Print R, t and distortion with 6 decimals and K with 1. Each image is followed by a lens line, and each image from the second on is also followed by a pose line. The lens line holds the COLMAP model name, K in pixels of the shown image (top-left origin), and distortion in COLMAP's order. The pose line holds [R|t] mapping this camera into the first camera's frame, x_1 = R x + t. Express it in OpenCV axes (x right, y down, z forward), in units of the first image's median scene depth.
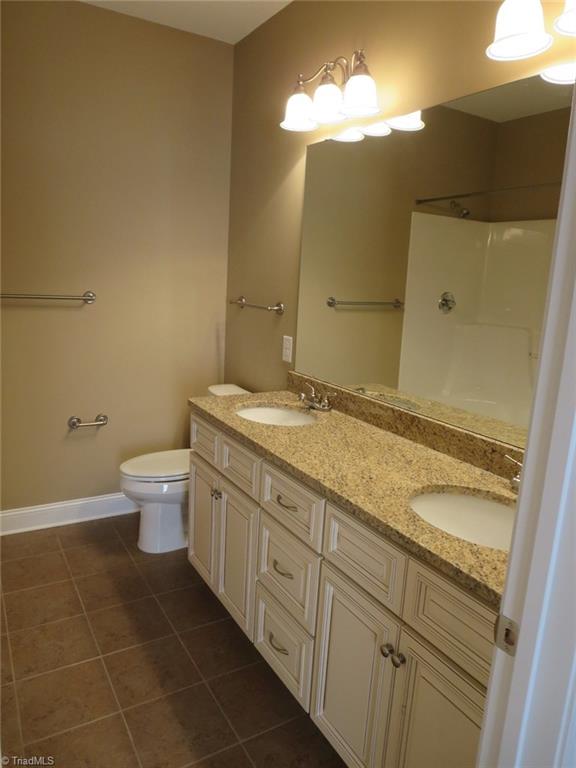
lens RADIAL K [[537.9, 0, 288.0], [0, 537.9, 384.0], [0, 0, 1]] dist [-0.033280, 0.001146]
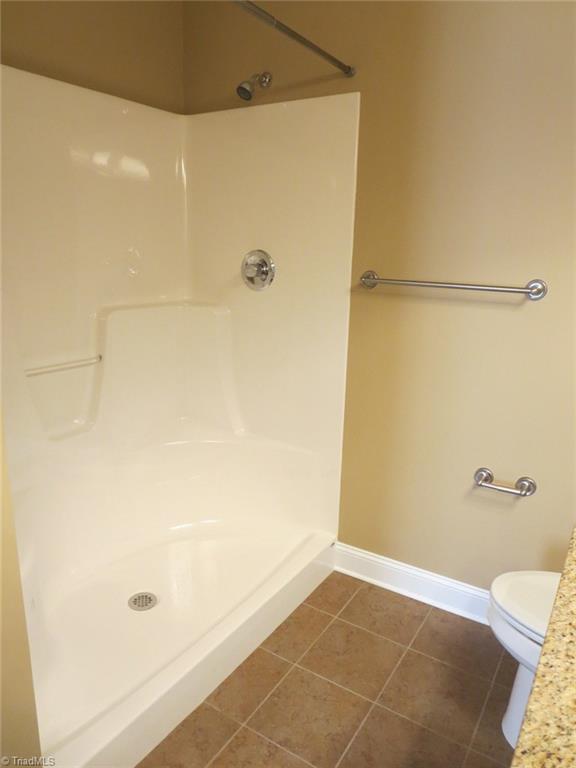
lens RADIAL K [[537.9, 0, 288.0], [0, 537.9, 384.0], [0, 0, 1]] dist [-0.033280, 0.001146]
pose [[0.449376, 0.177340, -0.875563, 0.054668], [-0.181179, 0.977822, 0.105063, -0.069335], [0.874777, 0.111421, 0.471541, 0.477150]]
